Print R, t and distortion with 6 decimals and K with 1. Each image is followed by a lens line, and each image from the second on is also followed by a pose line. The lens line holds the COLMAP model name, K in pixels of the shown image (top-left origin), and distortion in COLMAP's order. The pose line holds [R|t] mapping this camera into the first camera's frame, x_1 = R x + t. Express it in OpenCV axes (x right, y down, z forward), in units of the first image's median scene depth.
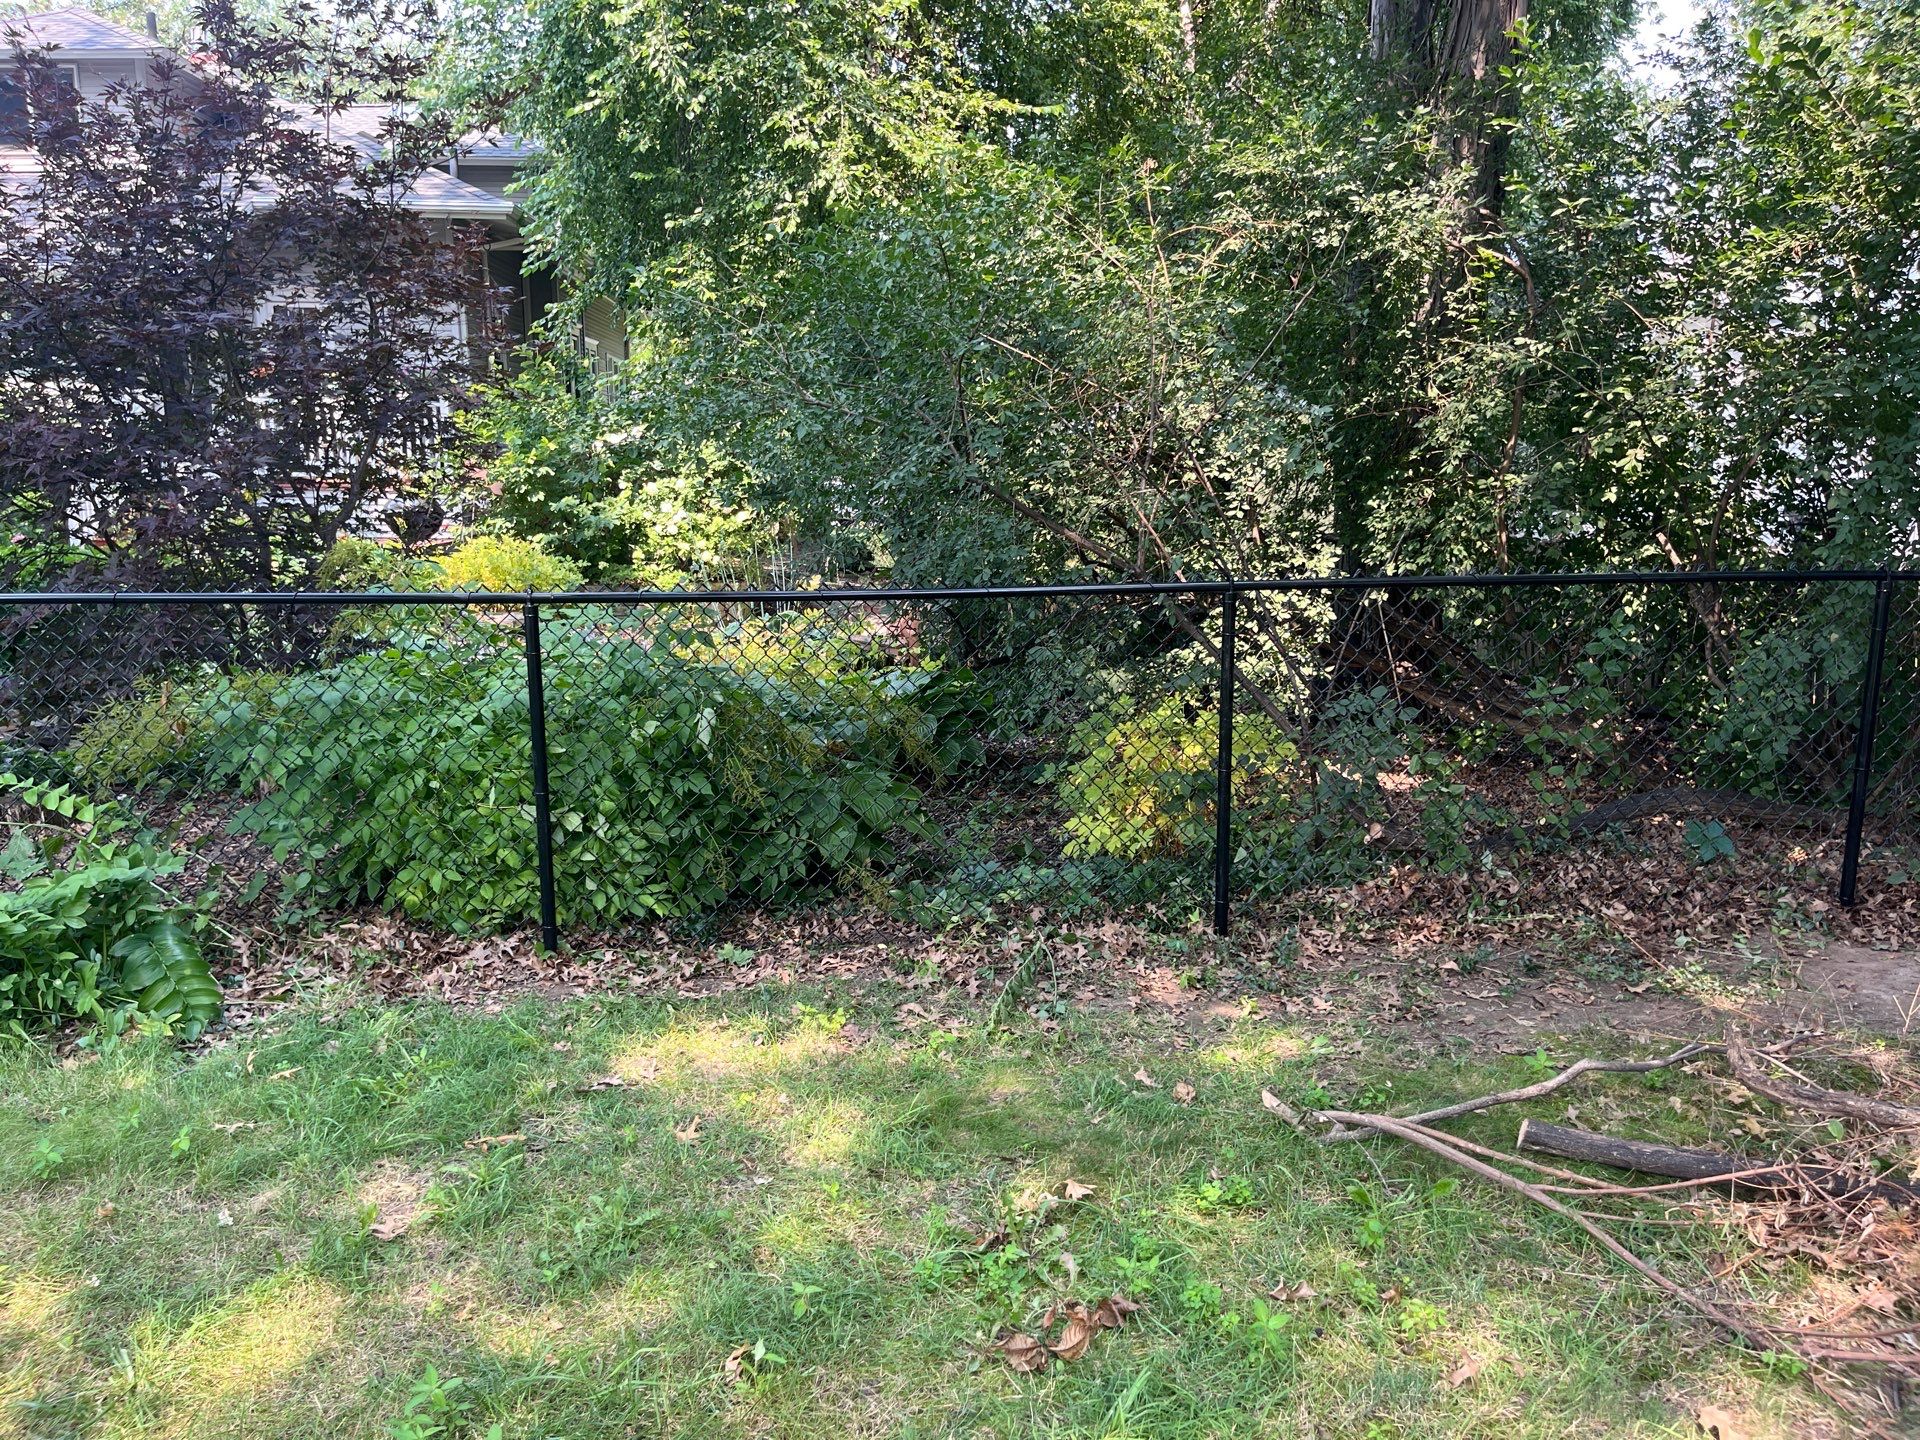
lens RADIAL K [[1479.7, 0, 960.0], [0, 1479.7, 720.0], [0, 0, 1]] dist [0.067876, -0.086604]
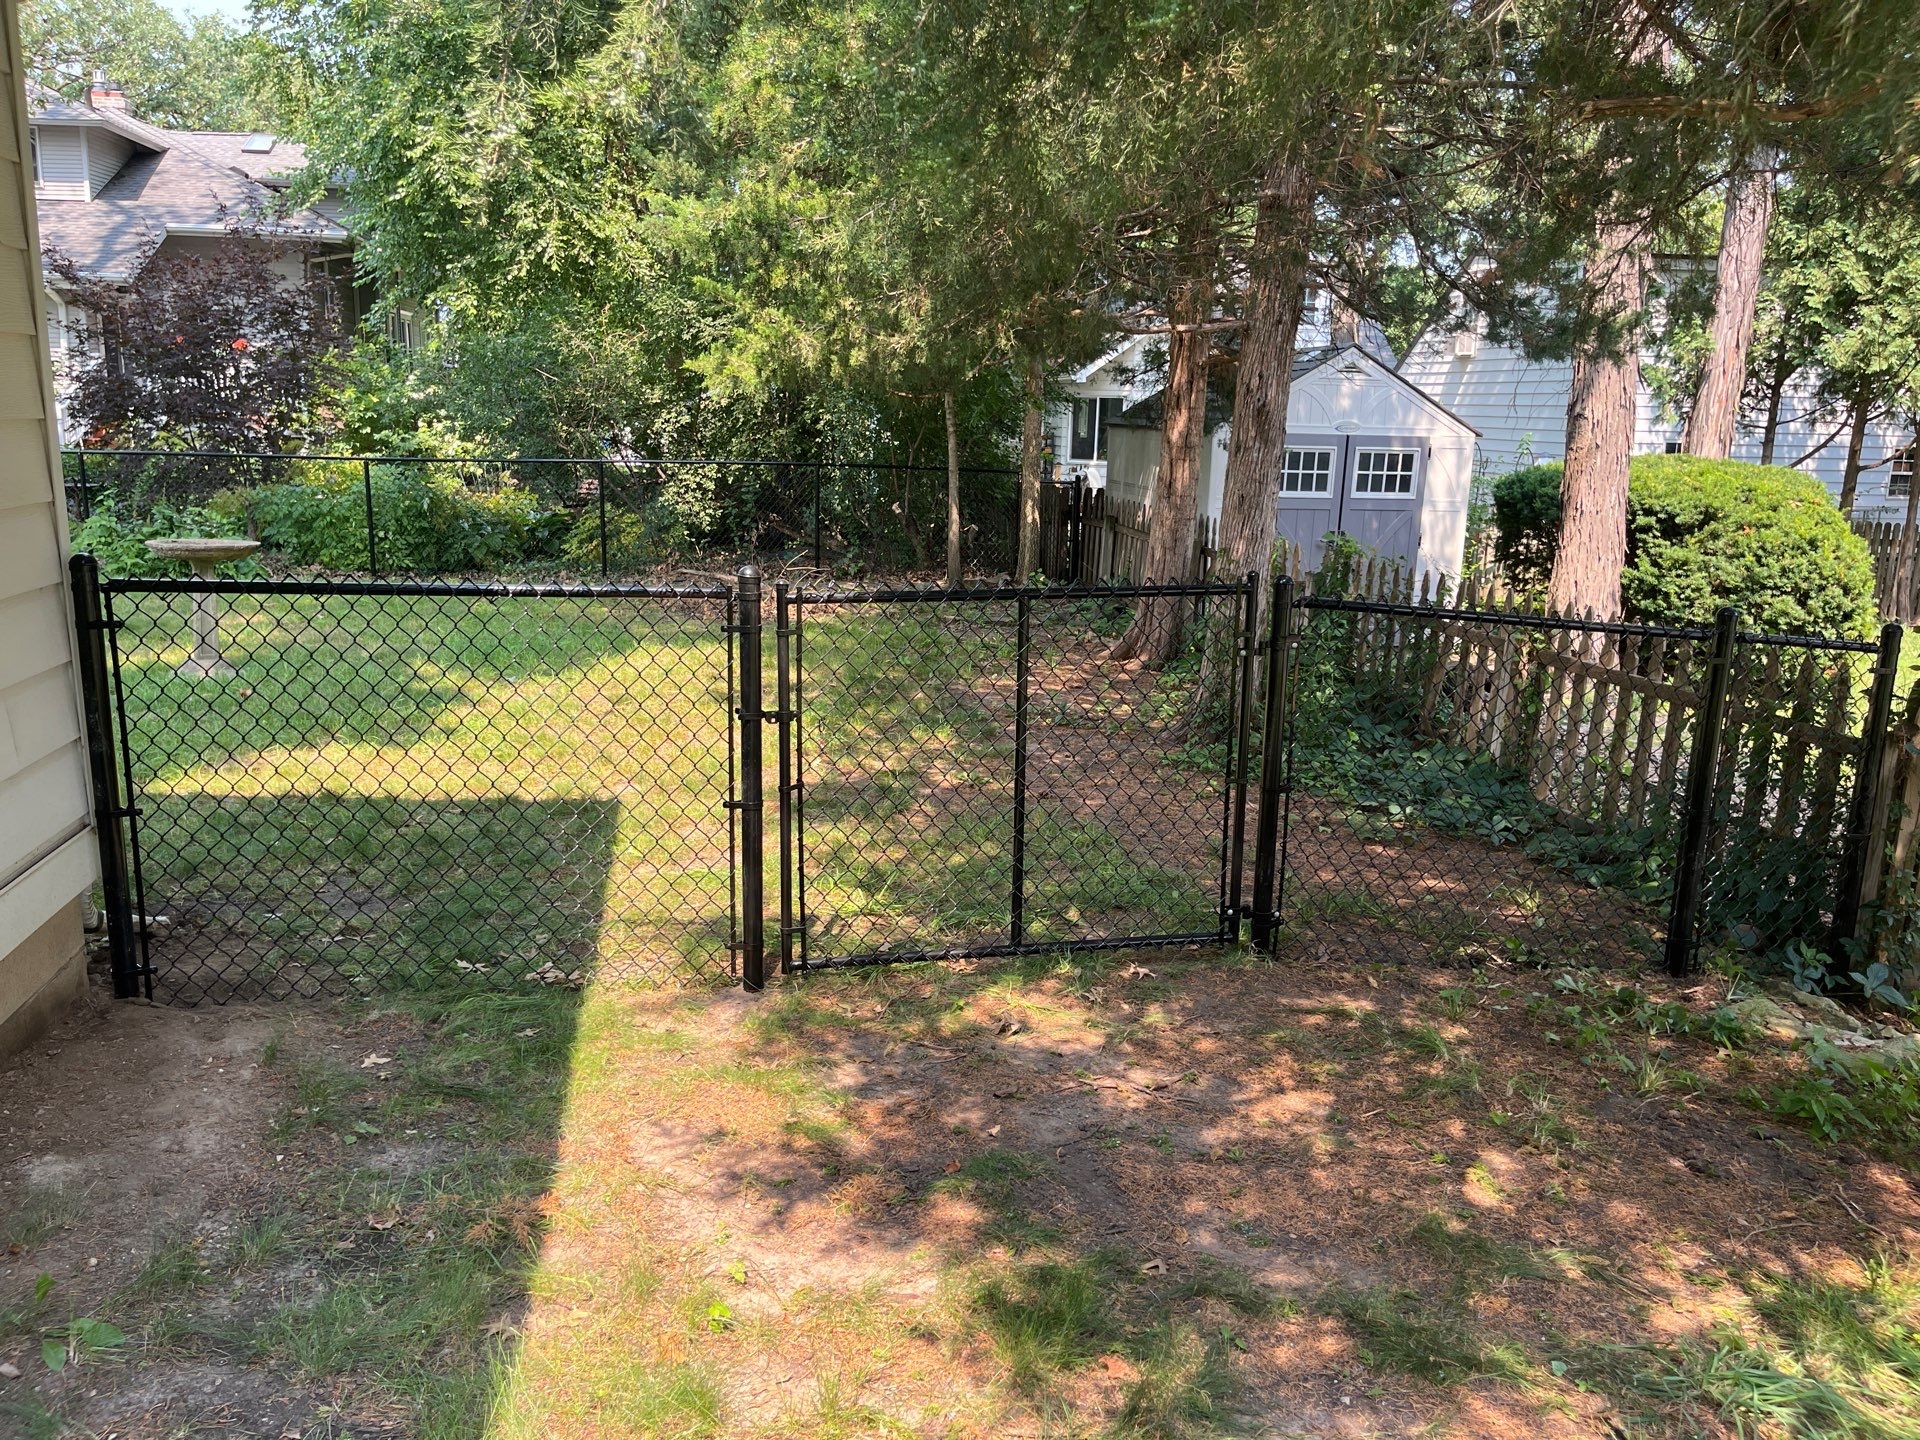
lens RADIAL K [[1479.7, 0, 960.0], [0, 1479.7, 720.0], [0, 0, 1]] dist [0.067876, -0.086604]
pose [[0.994649, 0.005972, 0.103143, 0.205793], [-0.009164, 0.999492, 0.030509, 0.116943], [-0.102908, -0.031291, 0.994199, -0.738452]]
